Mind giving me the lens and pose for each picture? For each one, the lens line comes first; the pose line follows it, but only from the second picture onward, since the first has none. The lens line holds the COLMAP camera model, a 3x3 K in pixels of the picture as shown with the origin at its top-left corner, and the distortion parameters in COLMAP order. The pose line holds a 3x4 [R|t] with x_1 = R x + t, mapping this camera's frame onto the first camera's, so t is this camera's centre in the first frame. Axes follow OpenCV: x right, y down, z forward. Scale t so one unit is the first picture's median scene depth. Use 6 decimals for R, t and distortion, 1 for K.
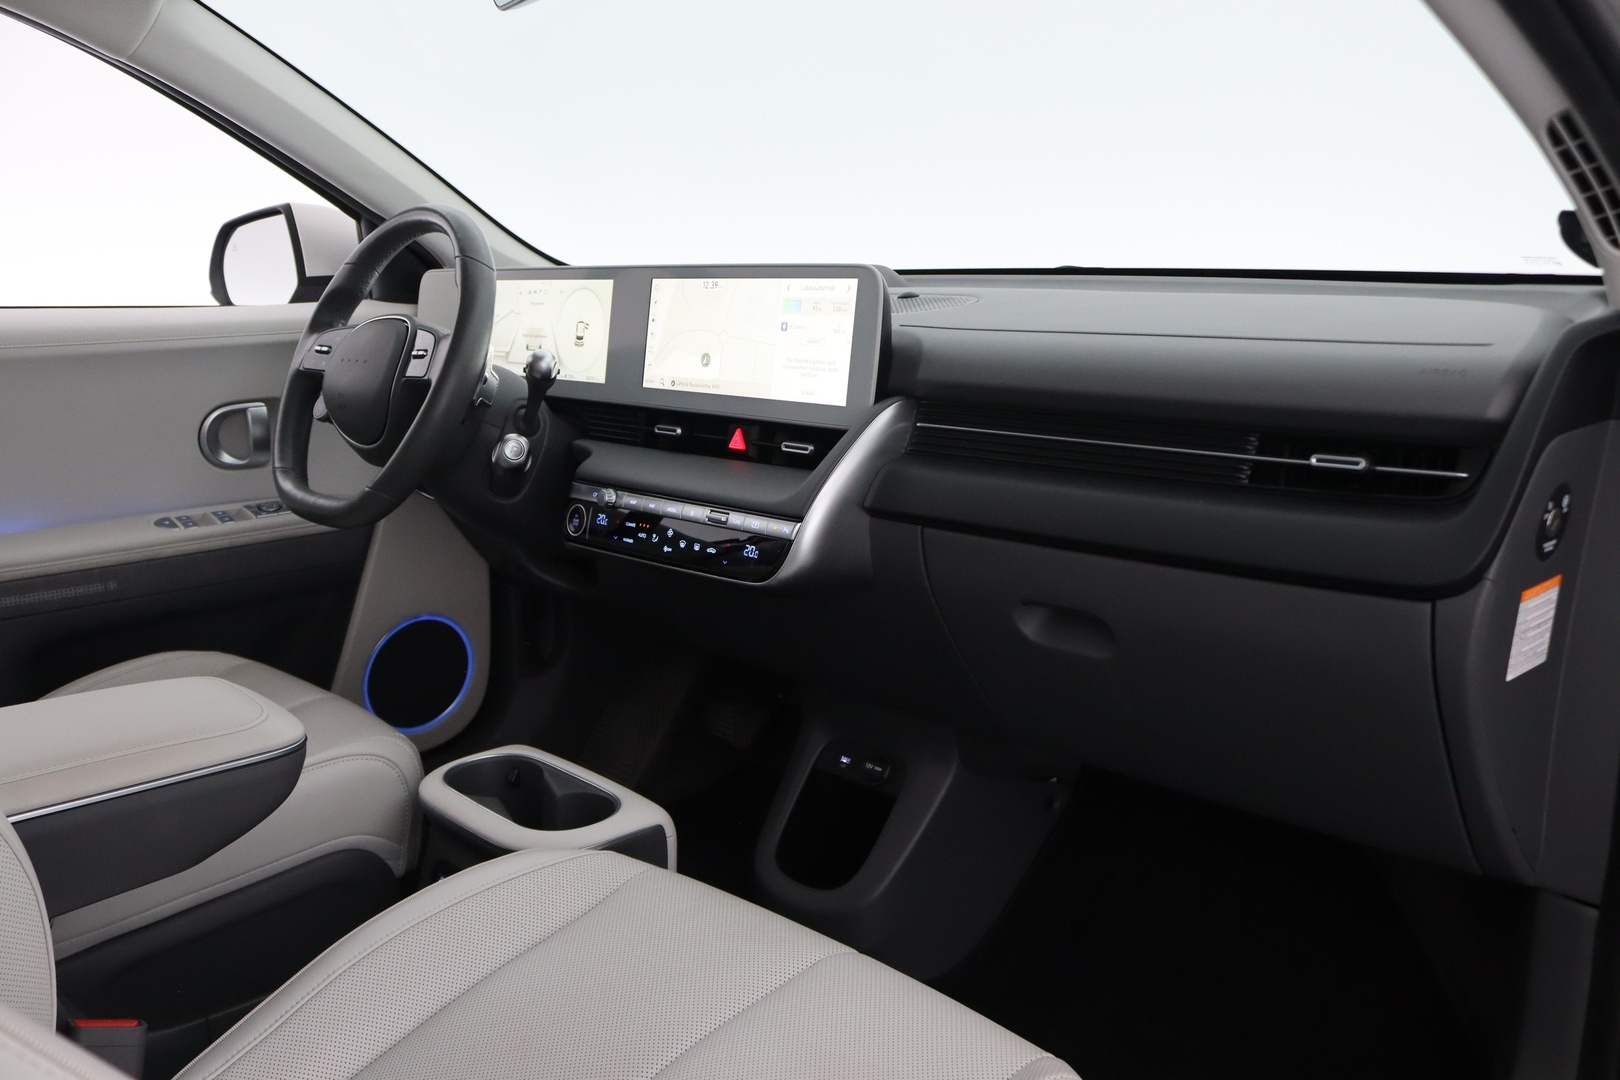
lens RADIAL K [[1436.1, 0, 810.0], [0, 1436.1, 540.0], [0, 0, 1]] dist [-0.000831, 0.000212]
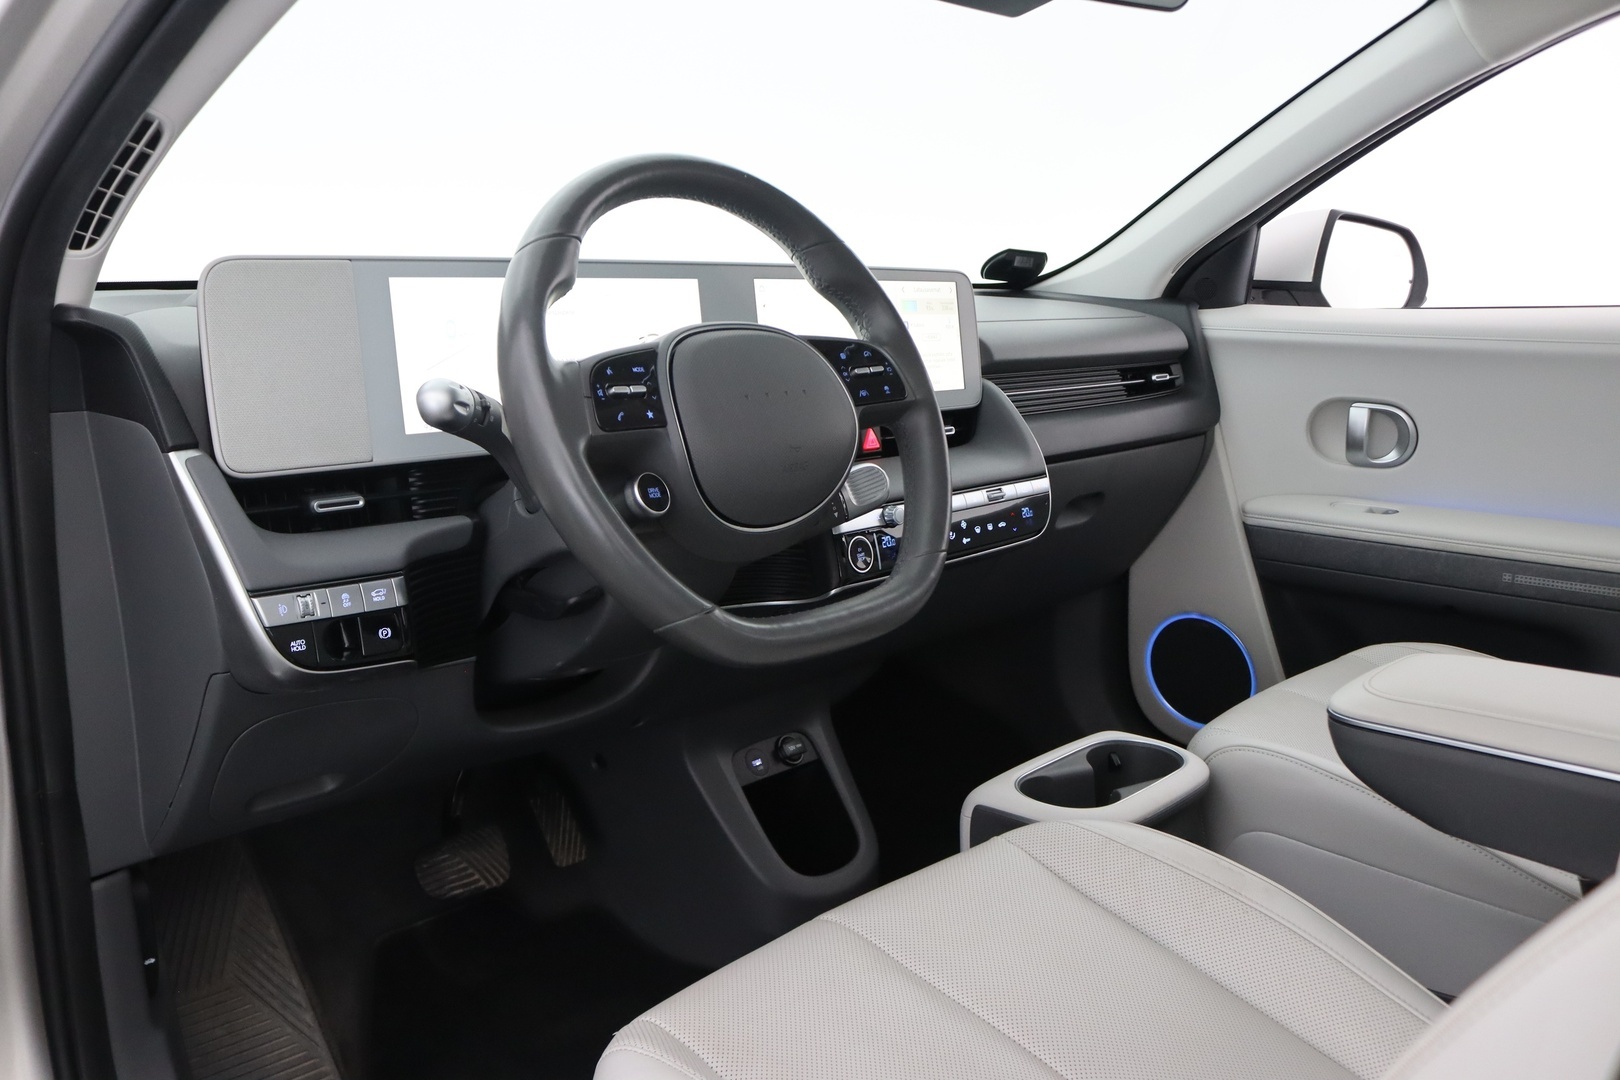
lens RADIAL K [[1436.1, 0, 810.0], [0, 1436.1, 540.0], [0, 0, 1]] dist [-0.000831, 0.000212]
pose [[-0.127146, -0.173185, 0.976648, -1.013143], [0.170964, 0.966076, 0.193568, -0.197516], [-0.977039, 0.191583, -0.093224, 1.110086]]
